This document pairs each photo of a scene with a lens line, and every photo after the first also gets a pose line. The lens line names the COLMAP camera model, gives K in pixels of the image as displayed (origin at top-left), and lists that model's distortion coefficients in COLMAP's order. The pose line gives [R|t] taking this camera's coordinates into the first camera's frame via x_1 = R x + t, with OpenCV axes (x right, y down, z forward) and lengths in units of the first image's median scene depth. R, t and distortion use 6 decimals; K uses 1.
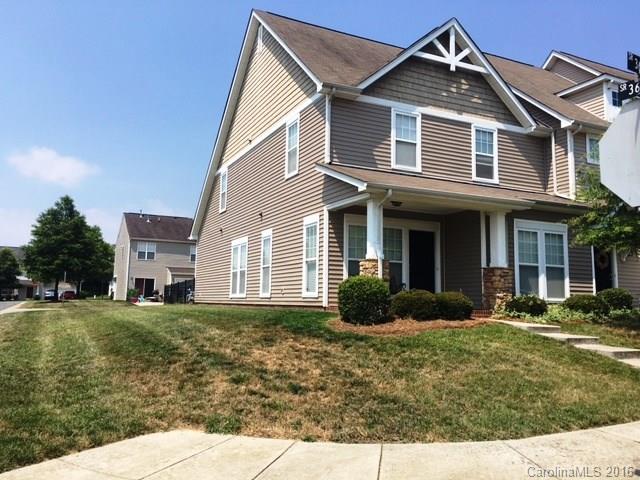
lens RADIAL K [[546.6, 0, 319.0], [0, 546.6, 235.7], [0, 0, 1]] dist [0.069337, -0.095264]
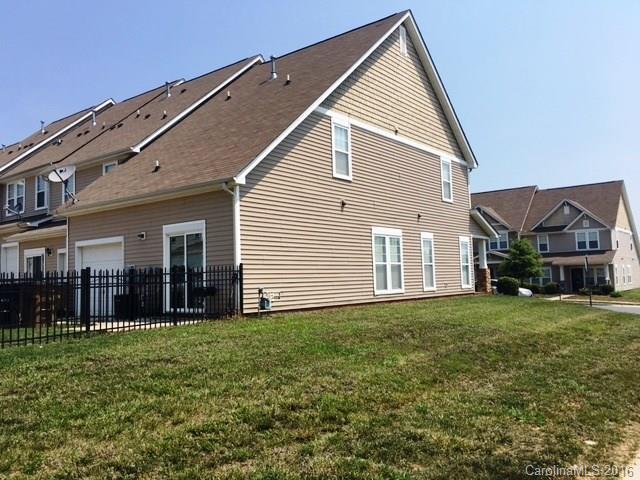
lens RADIAL K [[546.6, 0, 319.0], [0, 546.6, 235.7], [0, 0, 1]] dist [0.069337, -0.095264]
pose [[-0.443337, 0.070027, 0.893616, -1.162219], [-0.086188, 0.988994, -0.120260, 0.174662], [-0.892202, -0.130335, -0.432422, 1.923912]]
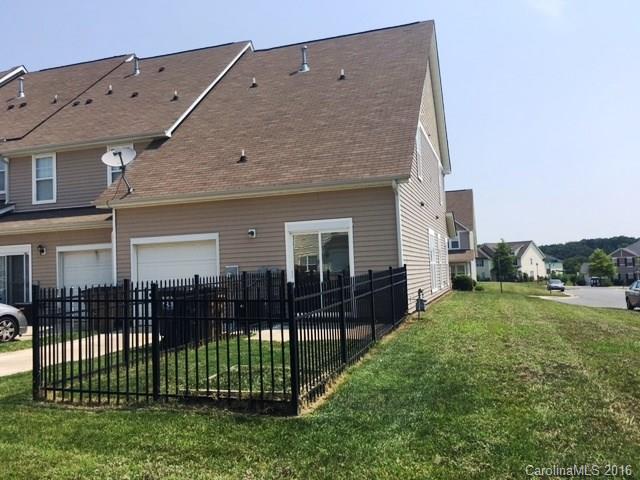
lens RADIAL K [[546.6, 0, 319.0], [0, 546.6, 235.7], [0, 0, 1]] dist [0.069337, -0.095264]
pose [[-0.727151, 0.057558, 0.684060, -0.834468], [-0.054680, 0.988456, -0.141295, 0.204853], [-0.684296, -0.140148, -0.715610, 2.321379]]
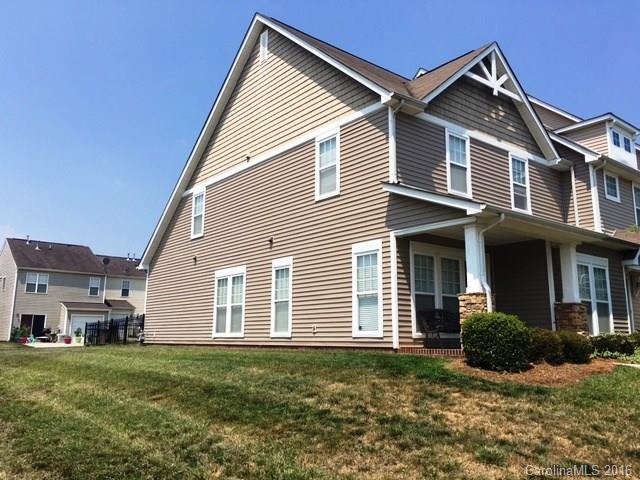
lens RADIAL K [[546.6, 0, 319.0], [0, 546.6, 235.7], [0, 0, 1]] dist [0.069337, -0.095264]
pose [[0.973712, 0.029962, 0.225804, -0.265958], [-0.015764, 0.997798, -0.064421, 0.009392], [-0.227237, 0.059168, 0.972040, 0.157248]]
